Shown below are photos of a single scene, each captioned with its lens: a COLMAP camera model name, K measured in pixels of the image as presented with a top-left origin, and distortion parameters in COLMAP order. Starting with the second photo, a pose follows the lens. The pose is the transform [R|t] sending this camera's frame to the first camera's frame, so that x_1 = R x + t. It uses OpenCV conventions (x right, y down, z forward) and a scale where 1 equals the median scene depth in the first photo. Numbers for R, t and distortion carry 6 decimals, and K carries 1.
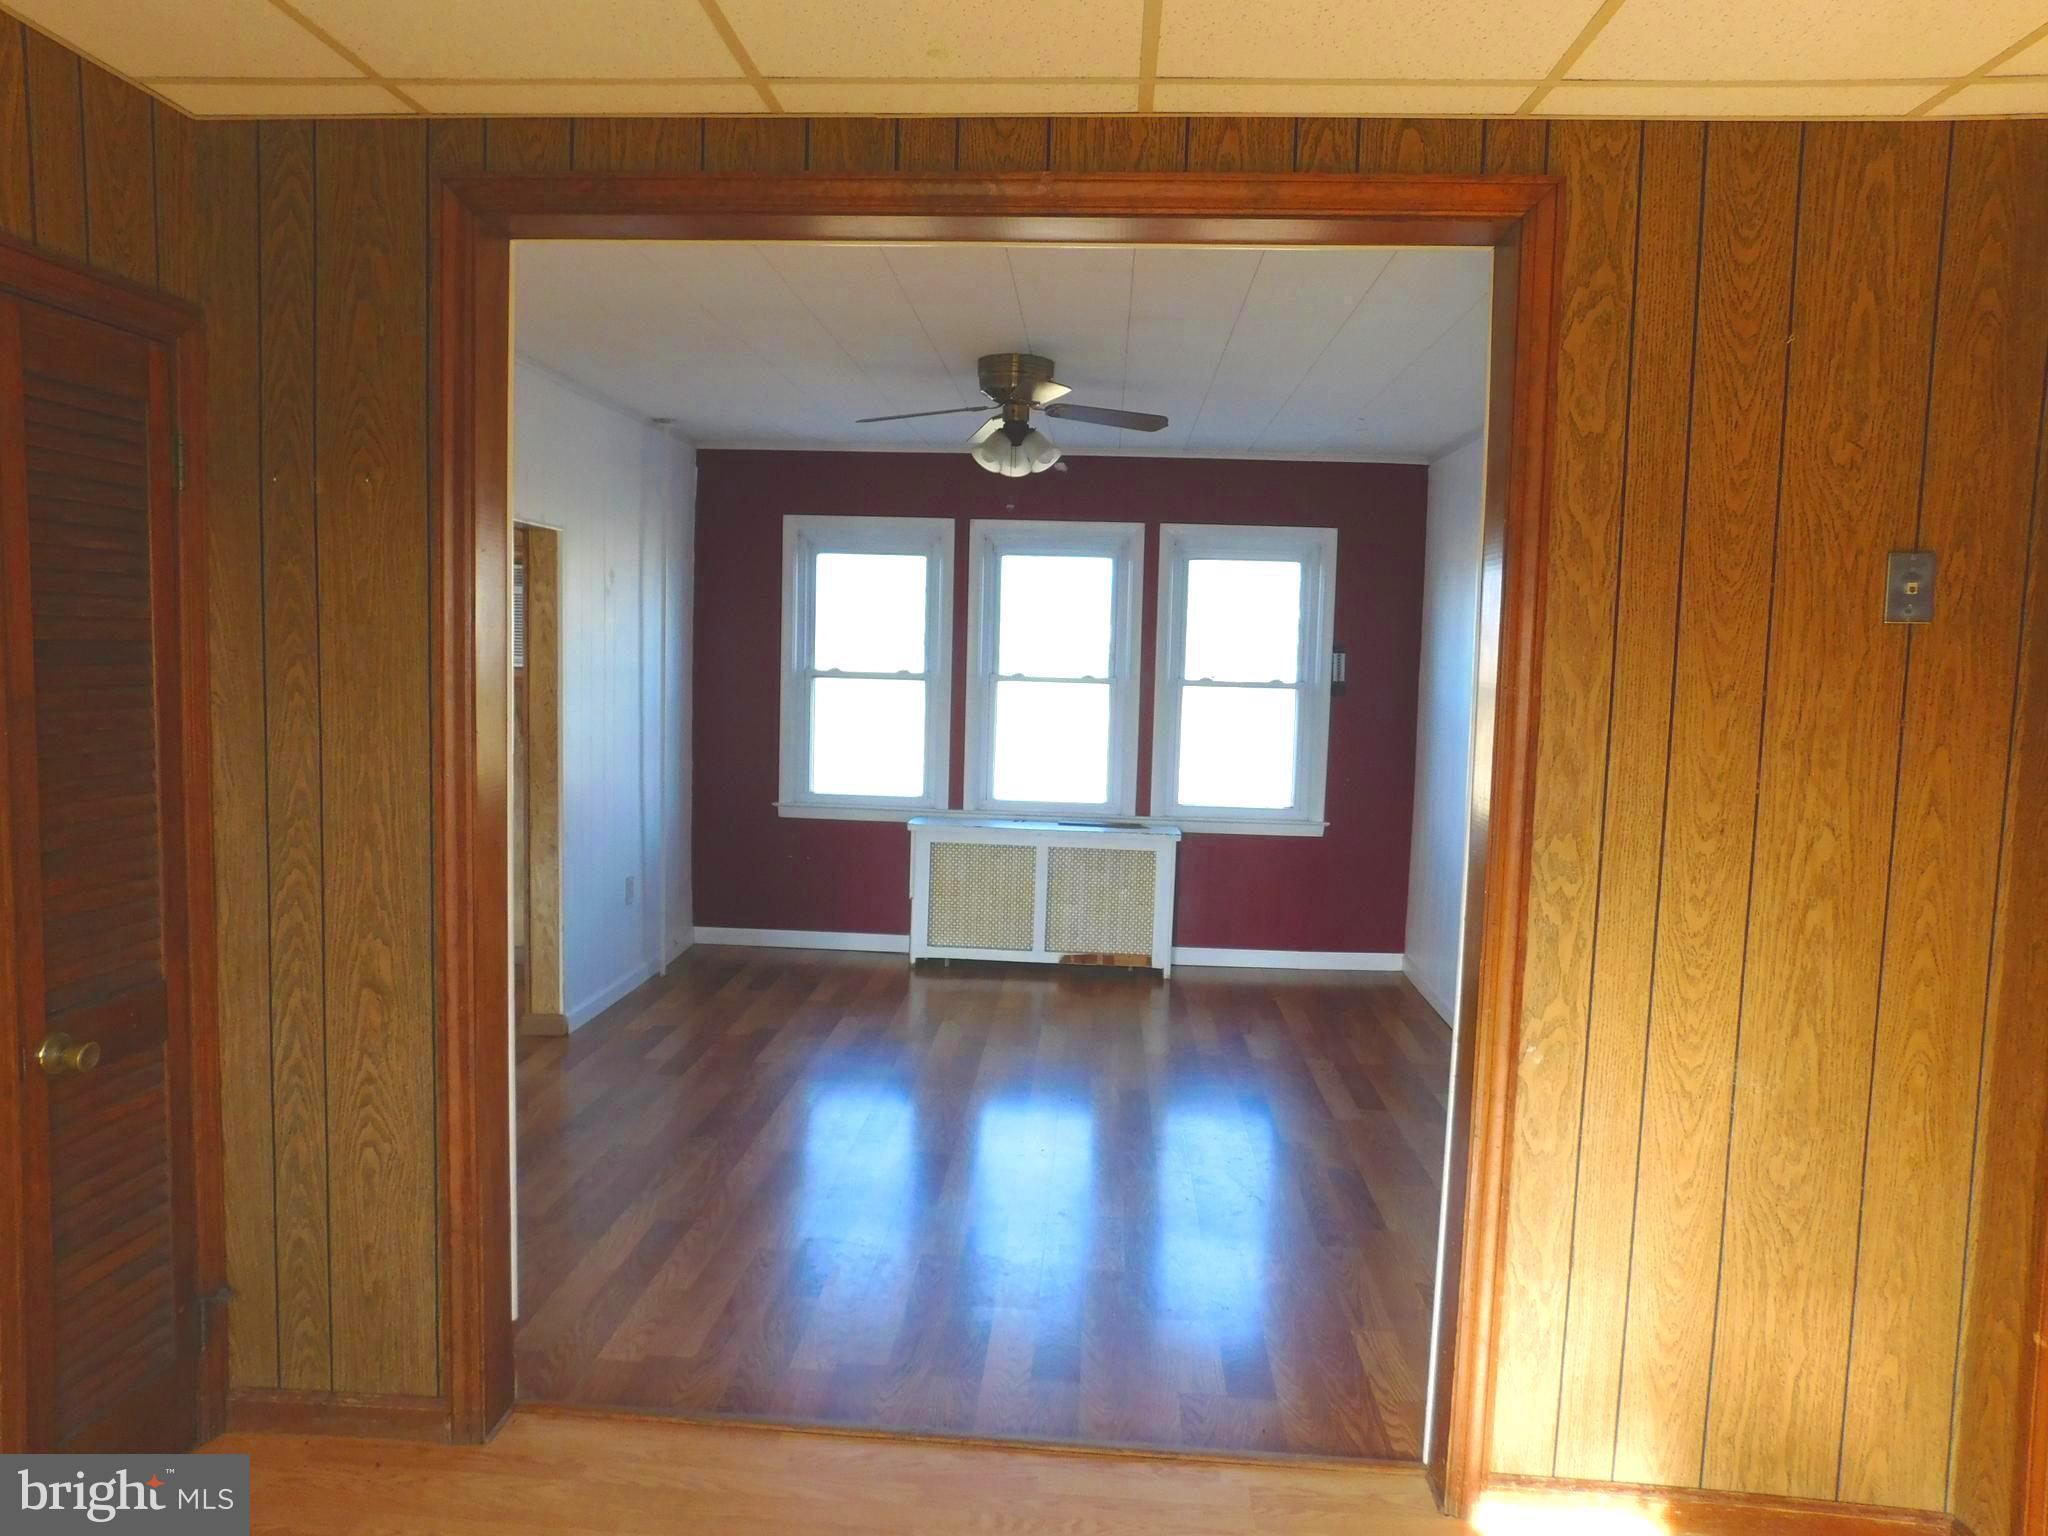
lens RADIAL K [[1354.1, 0, 1026.4], [0, 1354.1, 760.3], [0, 0, 1]] dist [-0.057750, 0.049477]
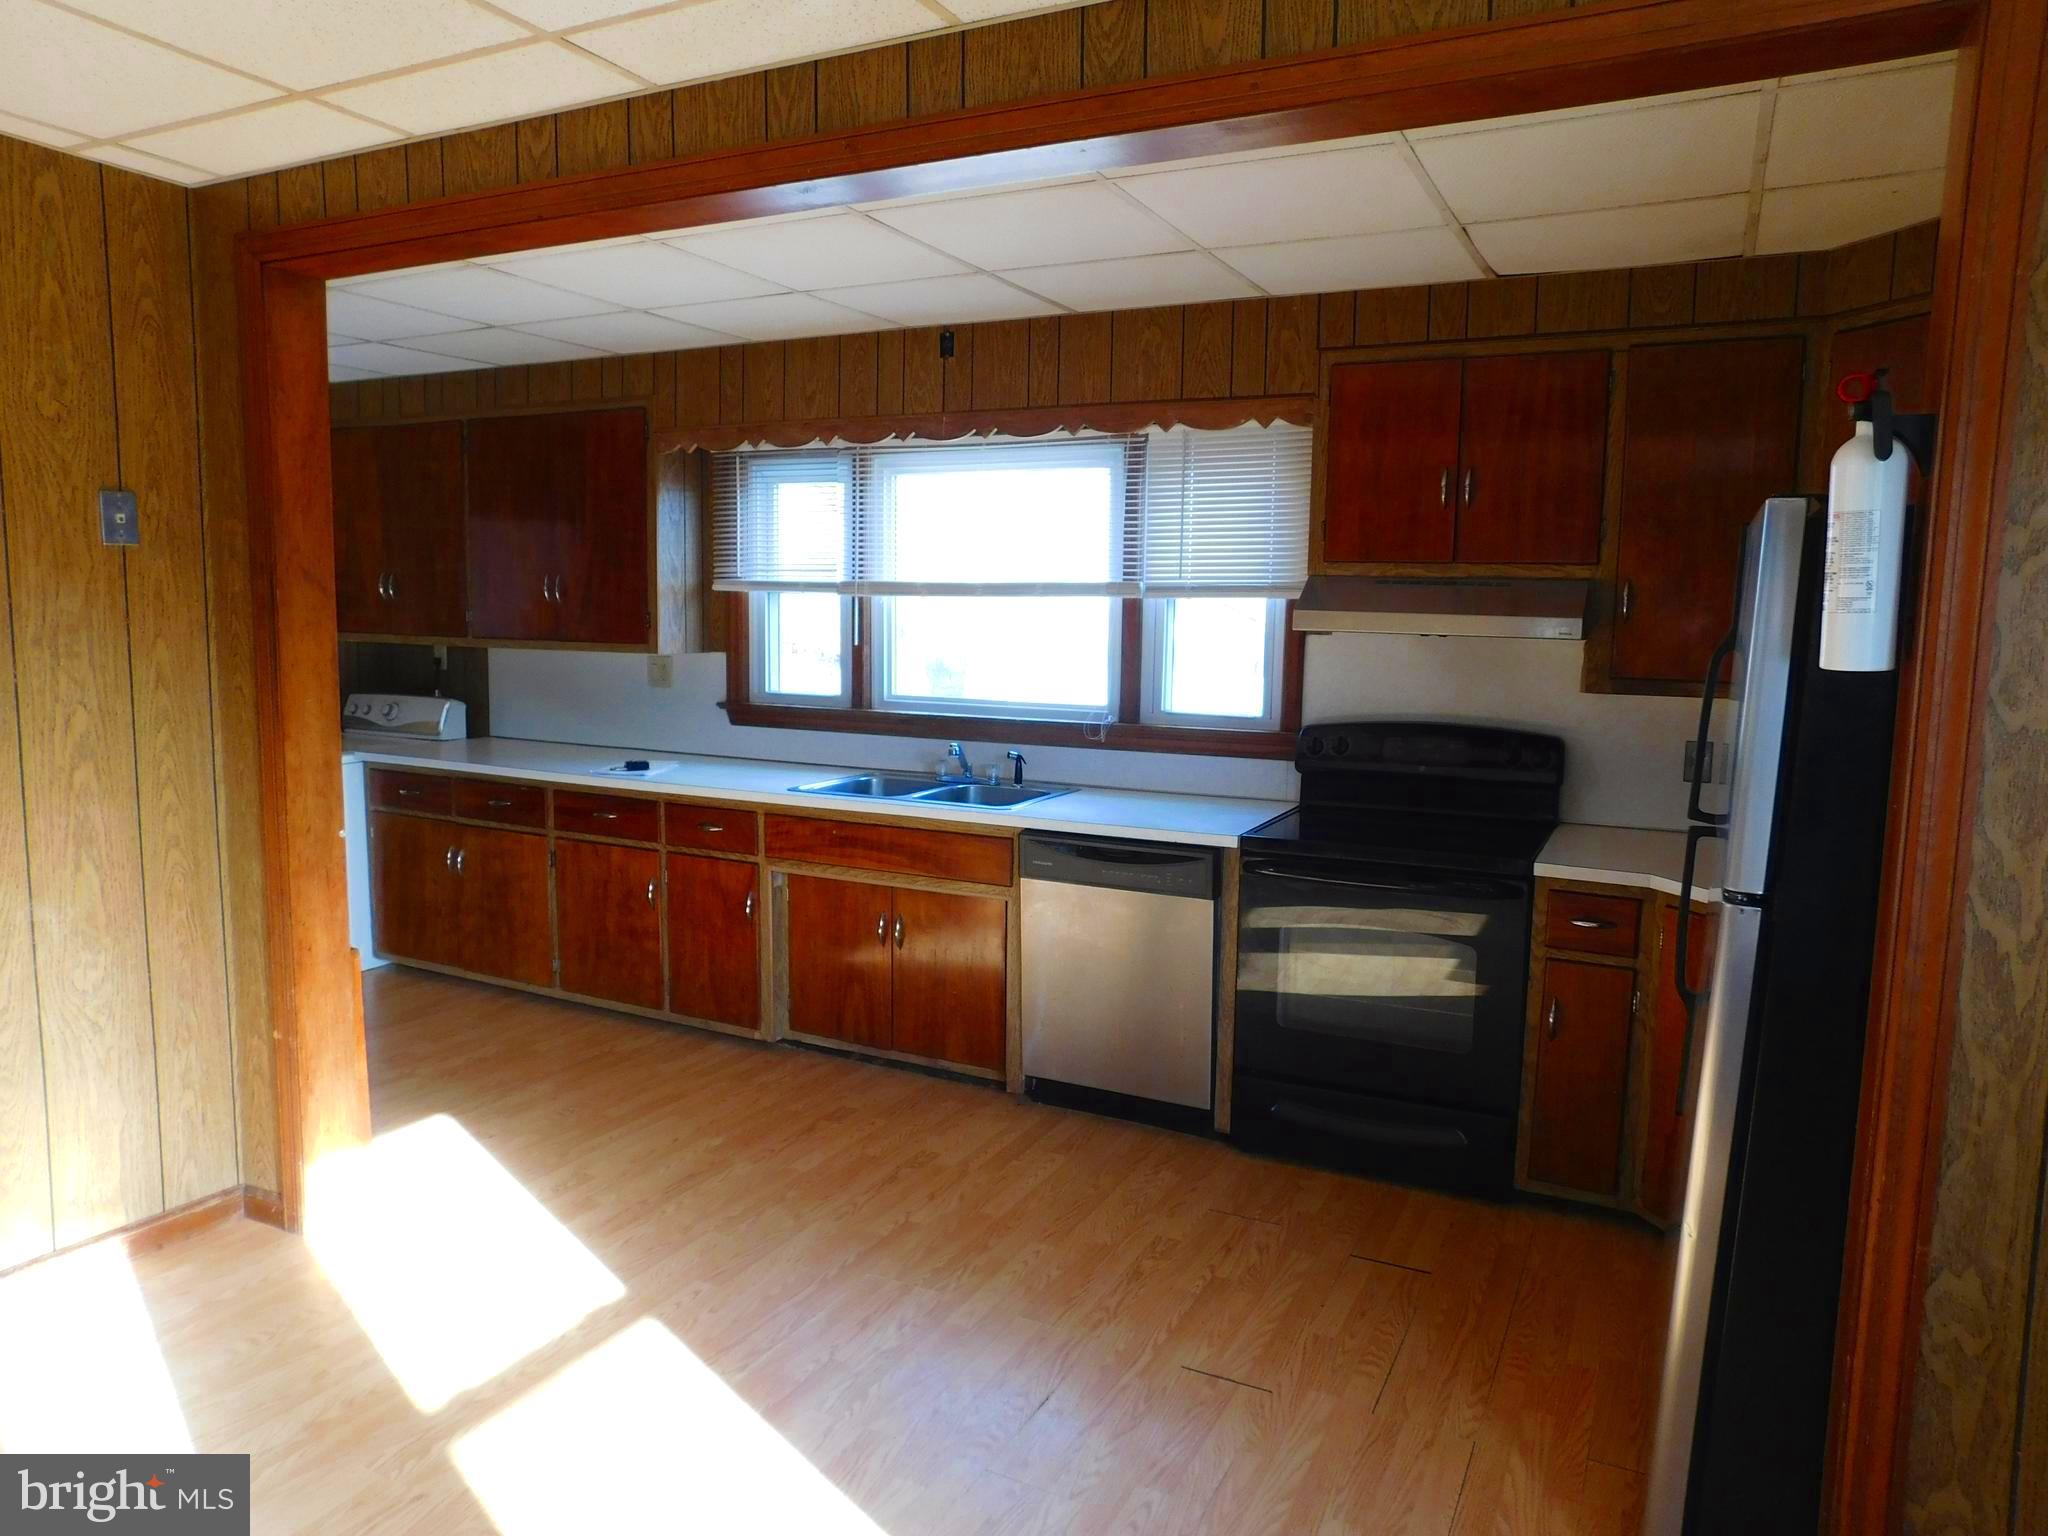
lens RADIAL K [[1354.1, 0, 1028.0], [0, 1354.1, 768.9], [0, 0, 1]] dist [-0.057750, 0.049477]
pose [[0.390916, -0.133650, 0.910671, -0.214081], [0.065535, 0.990932, 0.117298, 0.020890], [-0.918090, 0.013827, 0.396130, -0.336949]]
